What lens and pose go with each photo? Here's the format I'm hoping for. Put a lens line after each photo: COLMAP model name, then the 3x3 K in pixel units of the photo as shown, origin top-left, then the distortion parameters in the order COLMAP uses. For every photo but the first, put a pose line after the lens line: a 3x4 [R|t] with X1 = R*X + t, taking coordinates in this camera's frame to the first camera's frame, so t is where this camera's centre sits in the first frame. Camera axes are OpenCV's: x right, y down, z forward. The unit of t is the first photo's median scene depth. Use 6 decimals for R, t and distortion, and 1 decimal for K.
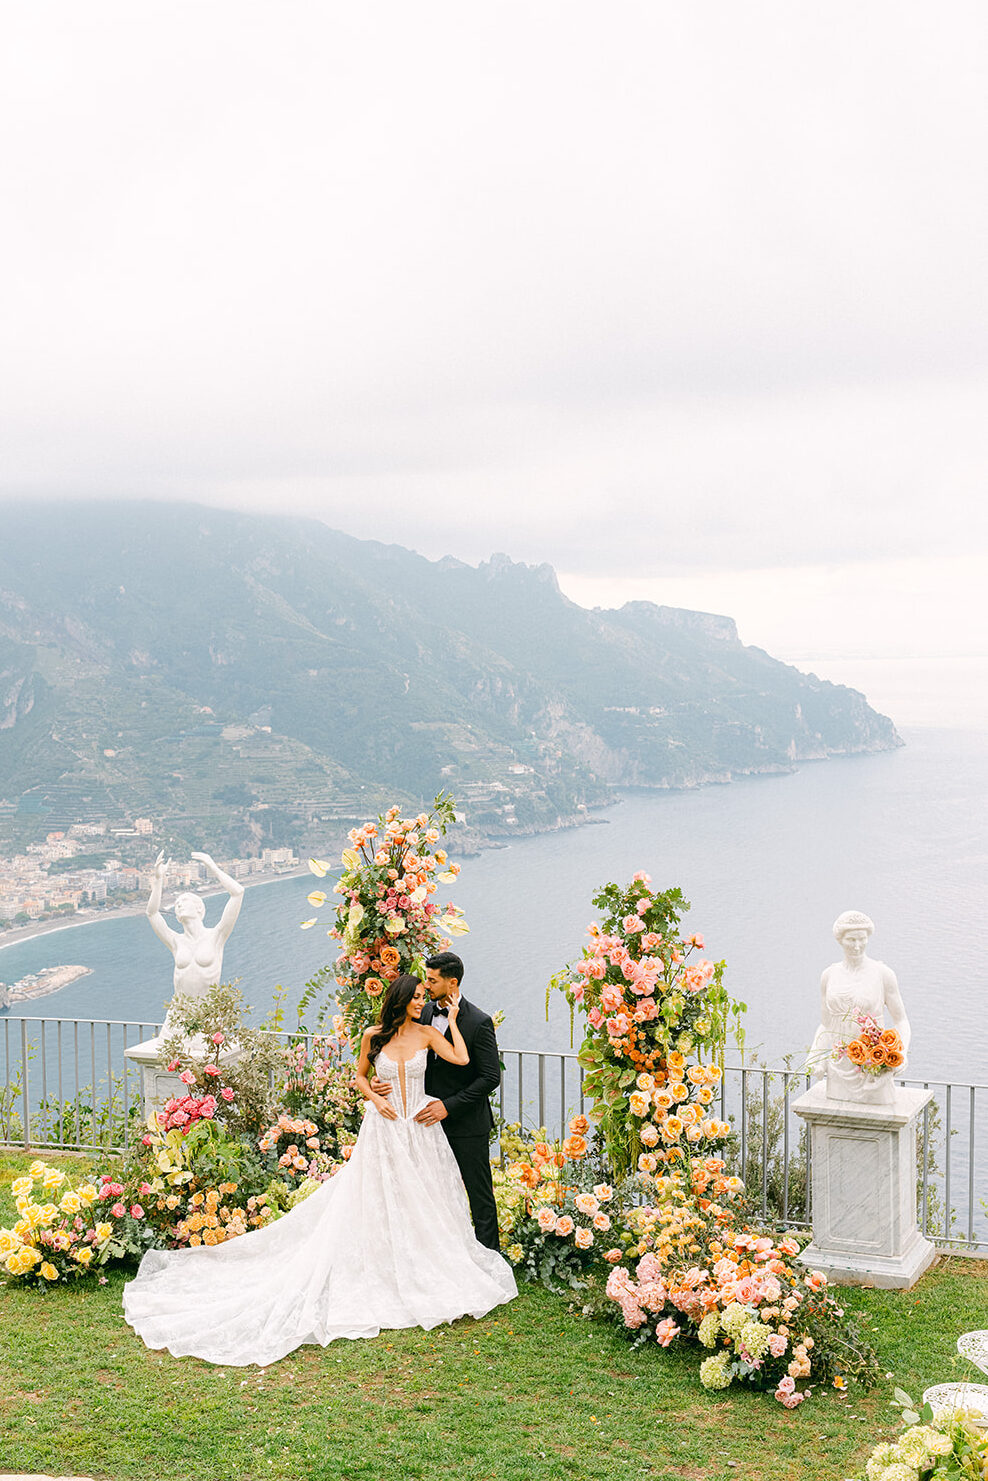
lens RADIAL K [[2021.4, 0, 429.2], [0, 2021.4, 737.3], [0, 0, 1]] dist [0.007265, 0.000000]
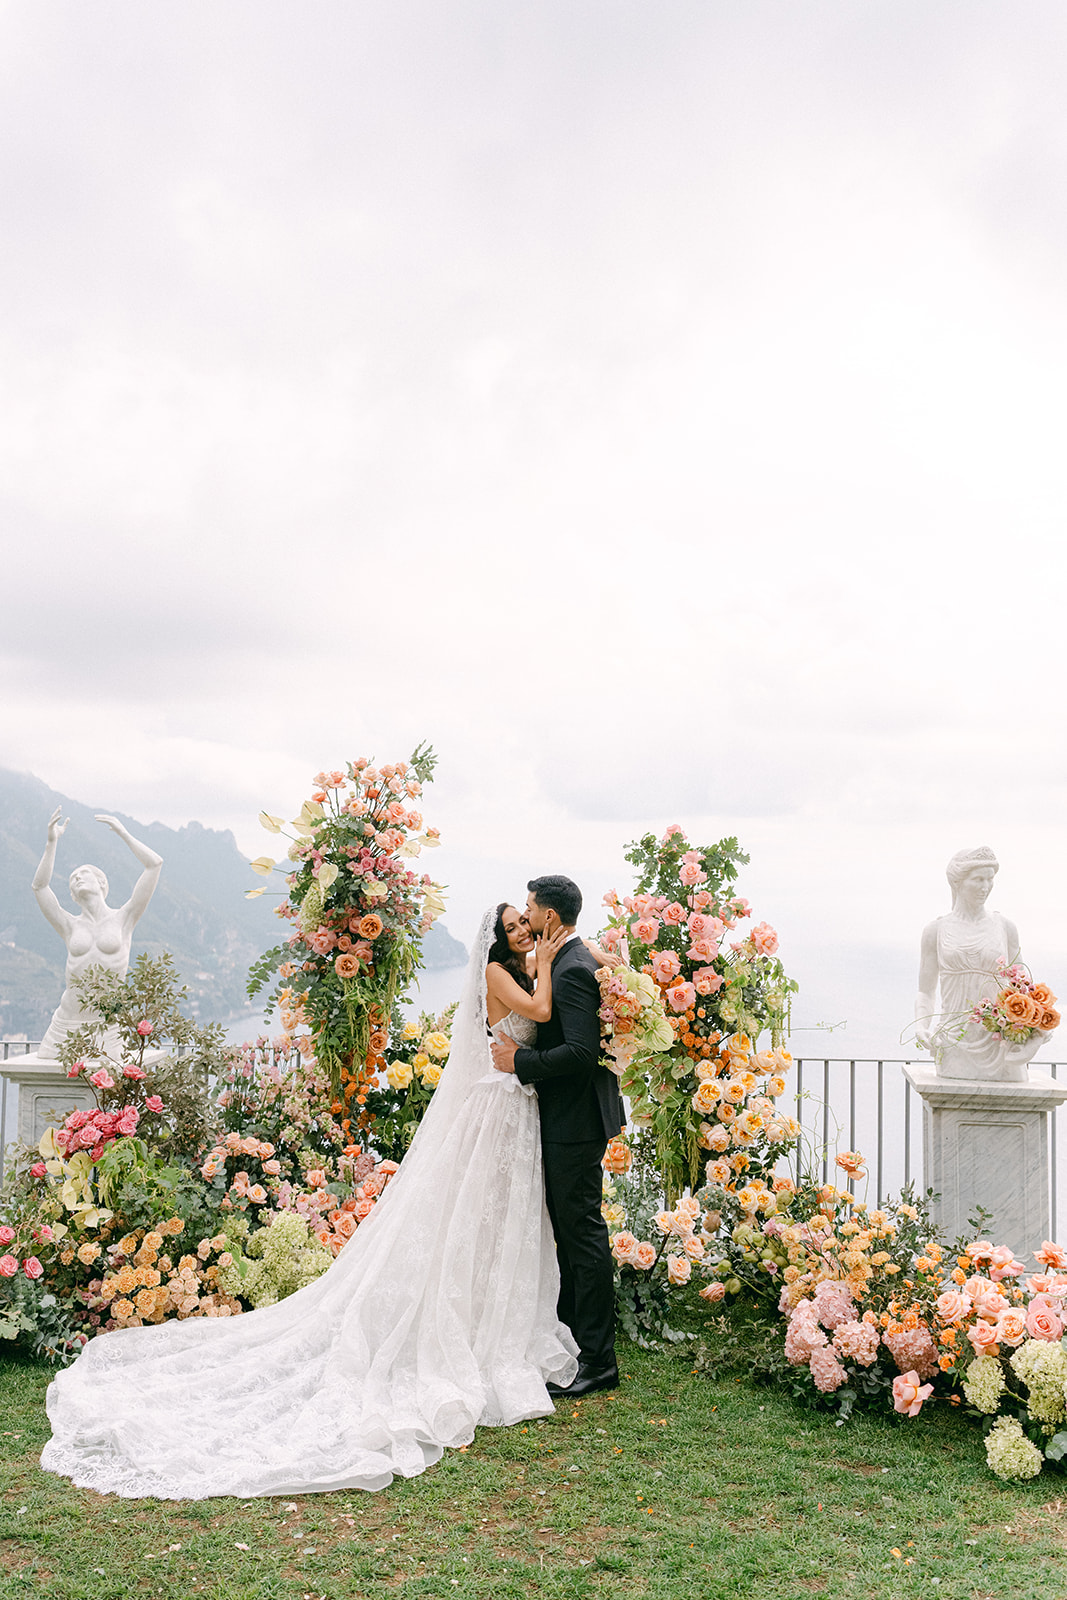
lens RADIAL K [[1380.9, 0, 545.3], [0, 1380.9, 798.9], [0, 0, 1]] dist [0.002520, -0.014397]
pose [[0.958367, 0.043098, 0.282267, -0.113799], [-0.010161, 0.993065, -0.117127, 0.127240], [-0.285358, 0.109382, 0.952159, 0.480120]]
